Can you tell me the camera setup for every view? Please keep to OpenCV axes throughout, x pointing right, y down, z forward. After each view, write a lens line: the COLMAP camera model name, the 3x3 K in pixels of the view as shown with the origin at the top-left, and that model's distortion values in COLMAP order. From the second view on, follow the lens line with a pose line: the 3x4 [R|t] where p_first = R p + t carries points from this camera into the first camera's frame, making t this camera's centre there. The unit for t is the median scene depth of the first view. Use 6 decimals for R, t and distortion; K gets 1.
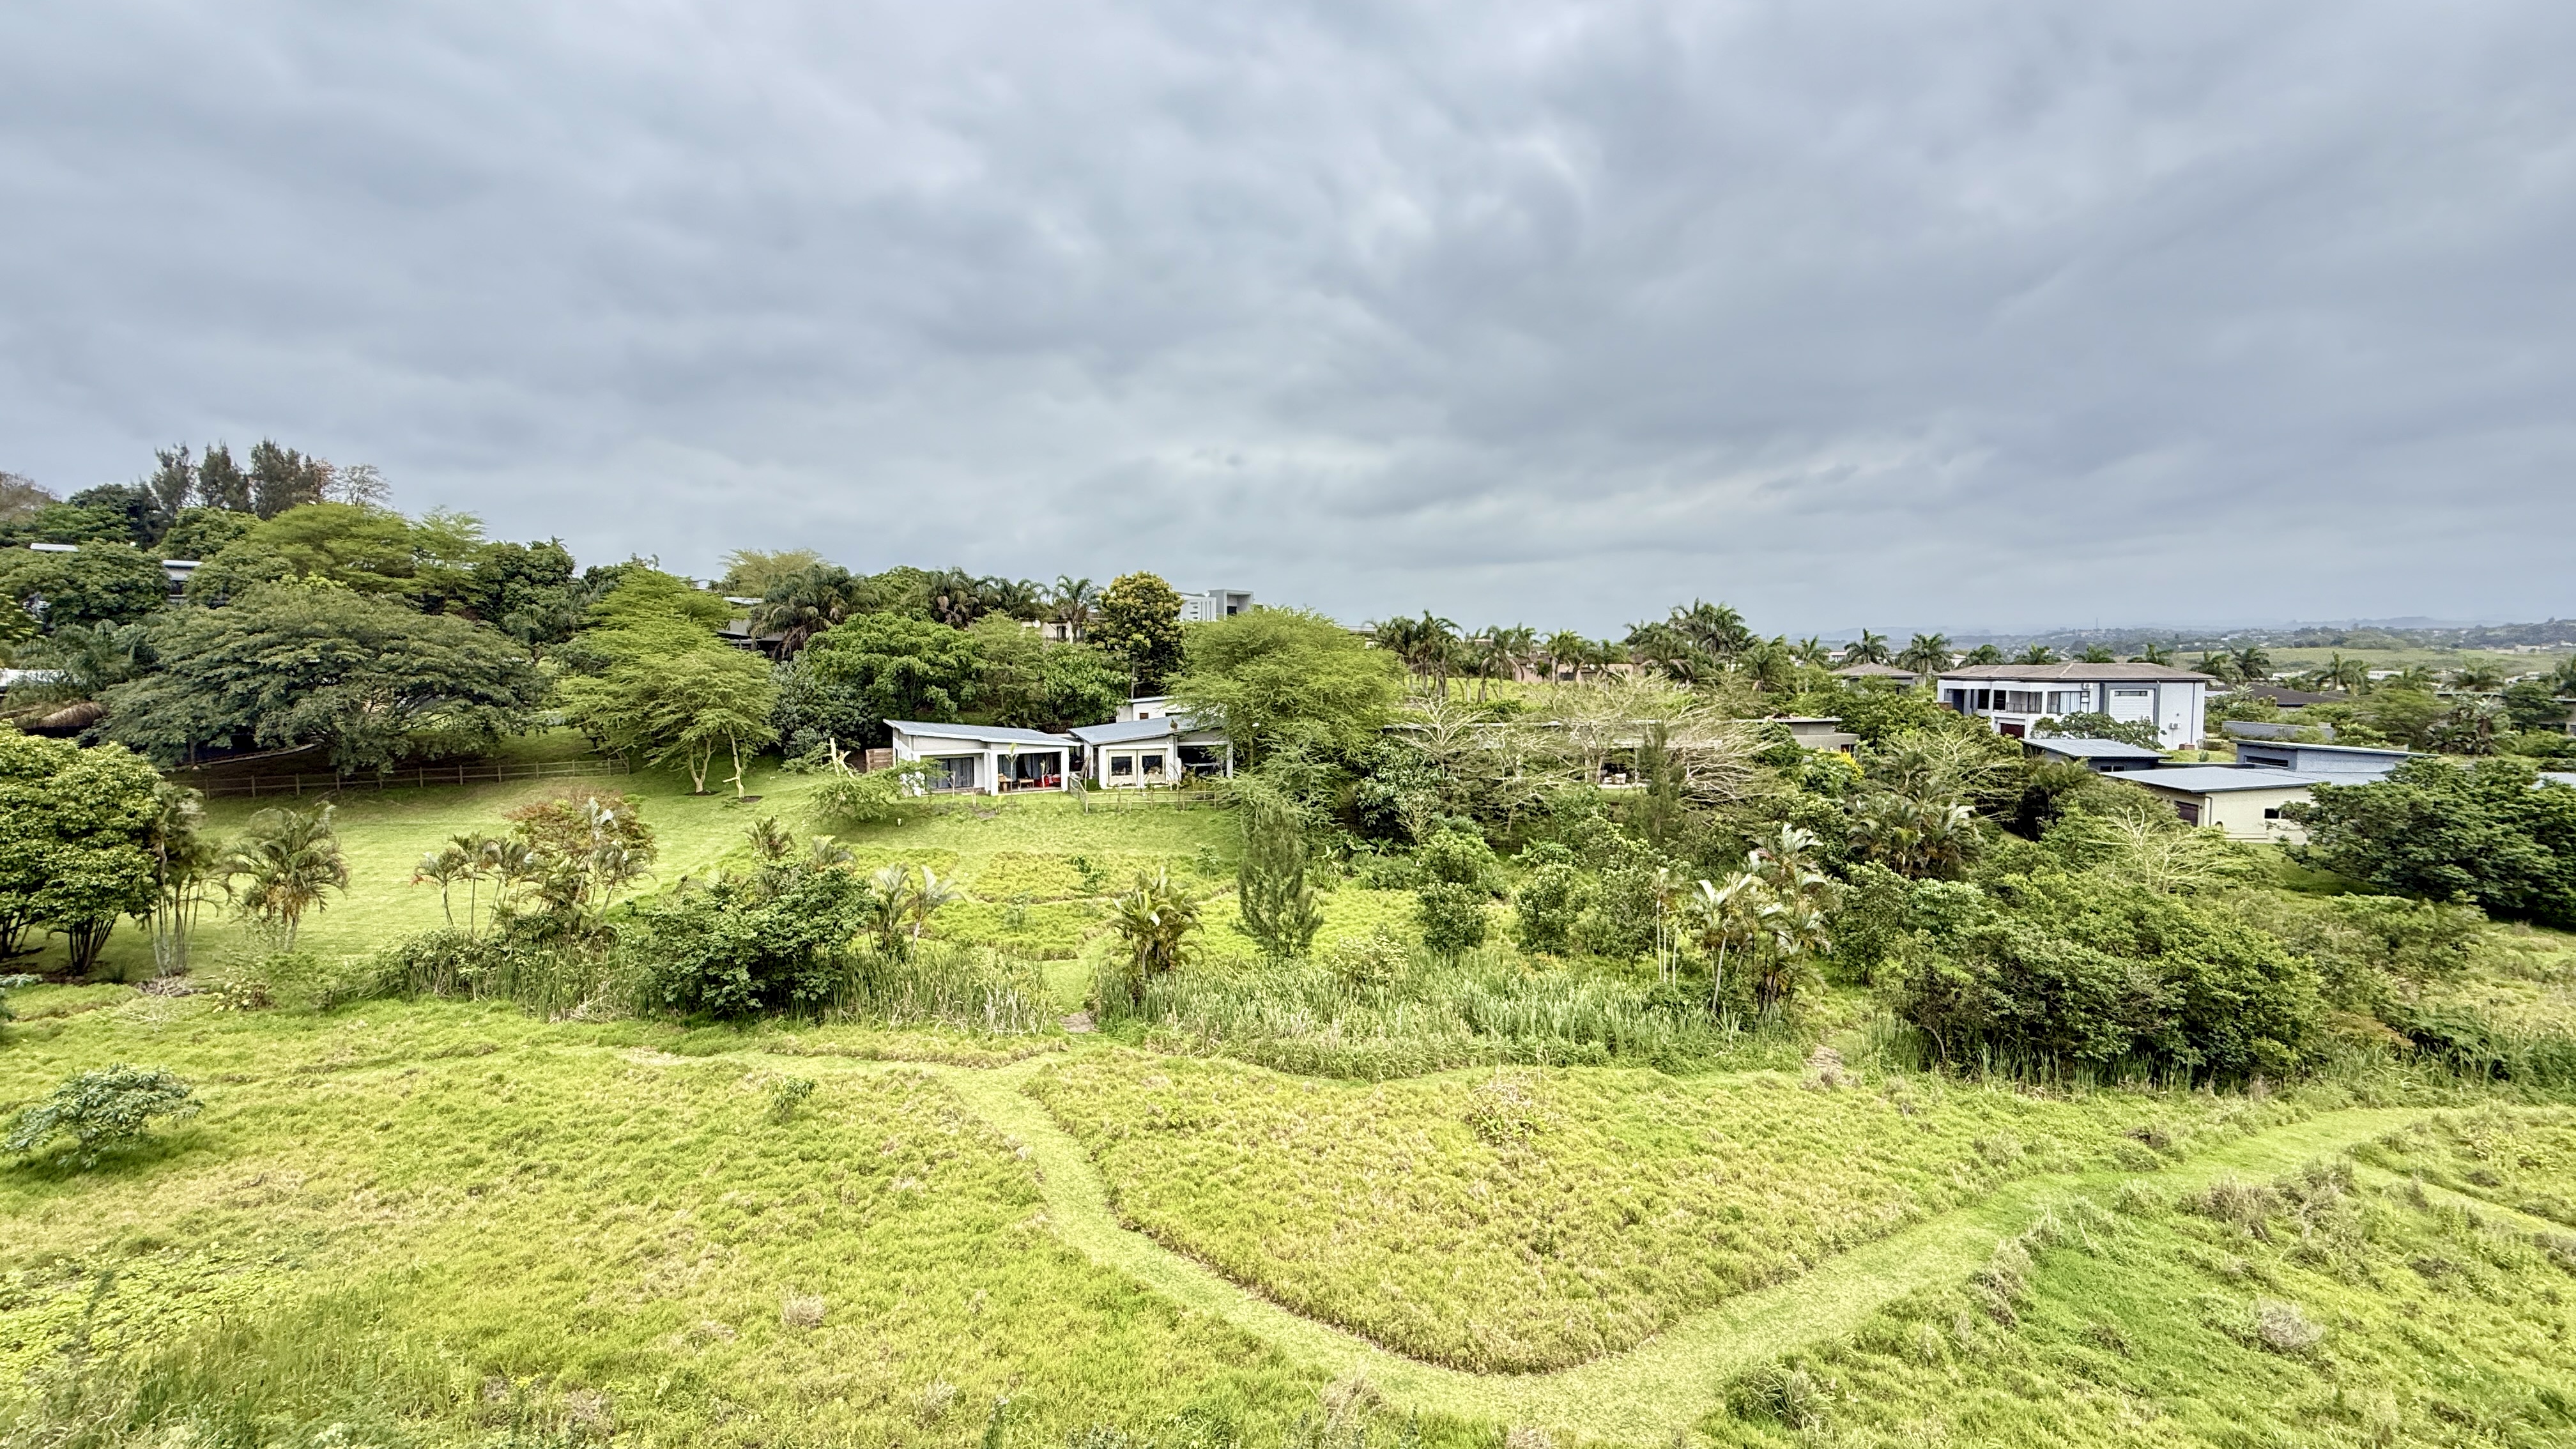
lens RADIAL K [[1028.0, 0, 1284.0], [0, 1028.0, 730.5], [0, 0, 1]] dist [-0.000553, -0.000296]
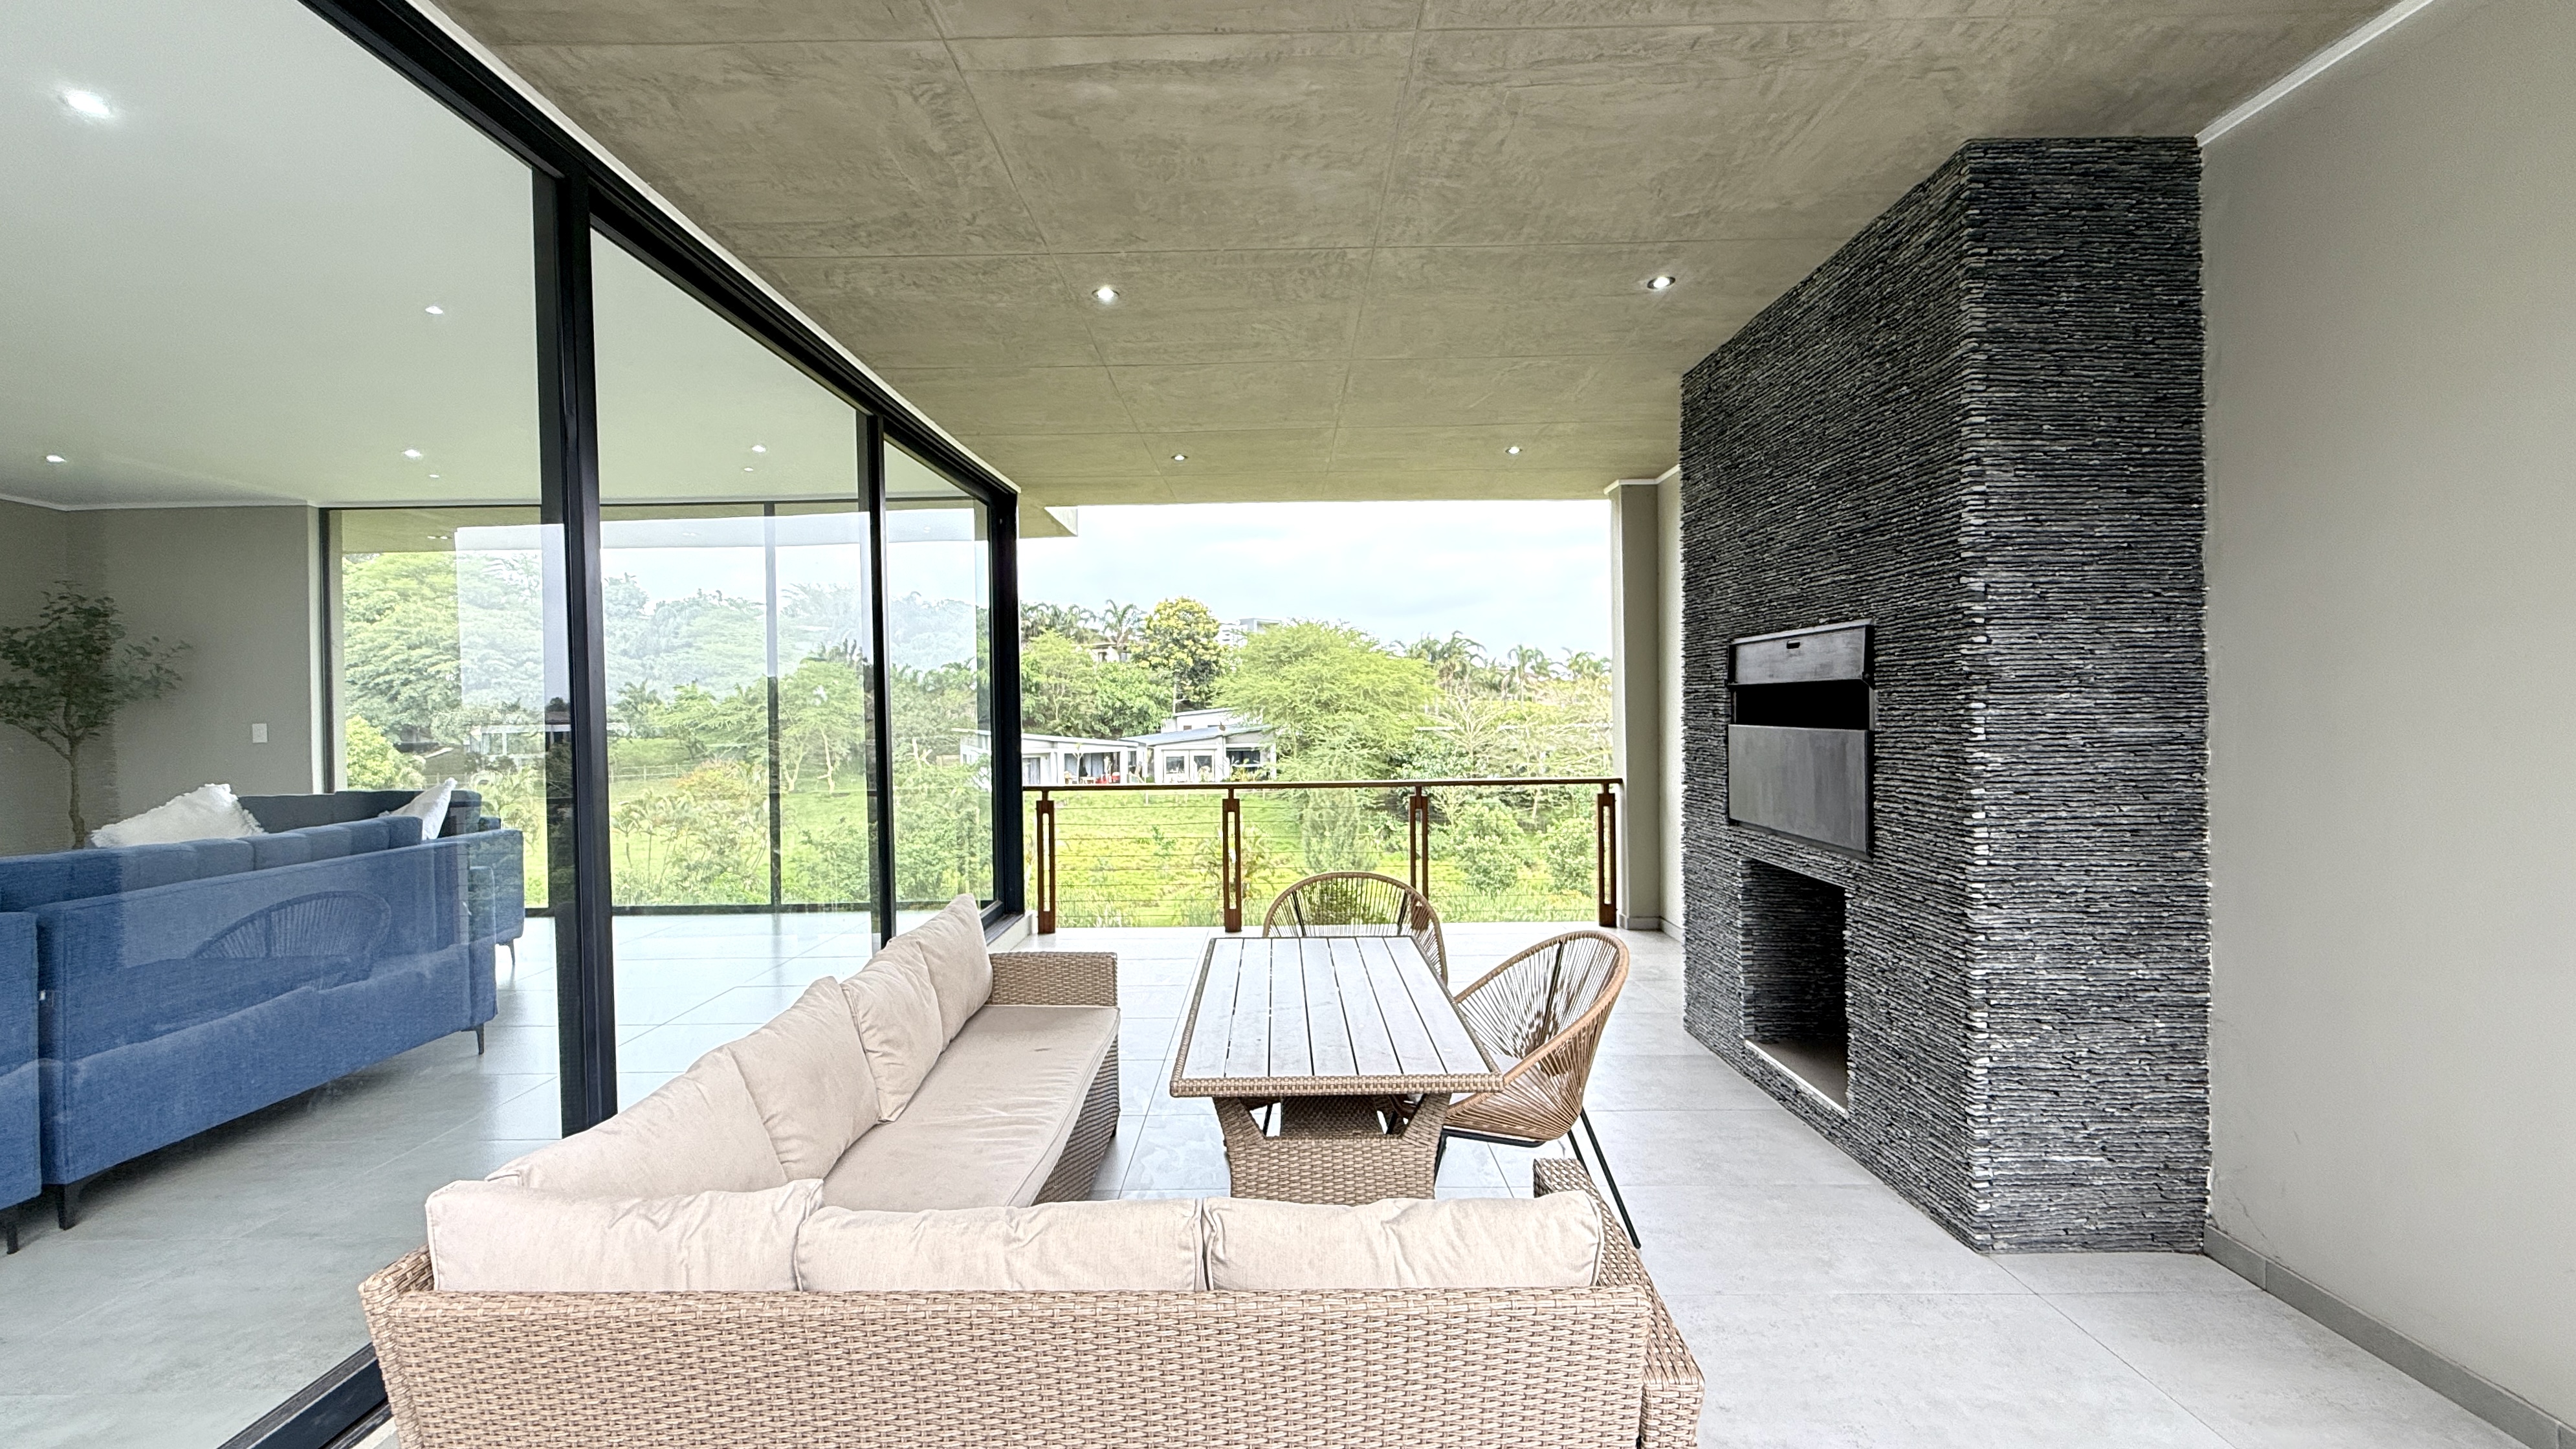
lens RADIAL K [[1047.7, 0, 1285.3], [0, 1047.7, 729.5], [0, 0, 1]] dist [0.000172, 0.000058]
pose [[0.999858, -0.011132, -0.012652, -0.026325], [0.010505, 0.998764, -0.048581, 0.050396], [0.013177, 0.048442, 0.998739, -0.102070]]
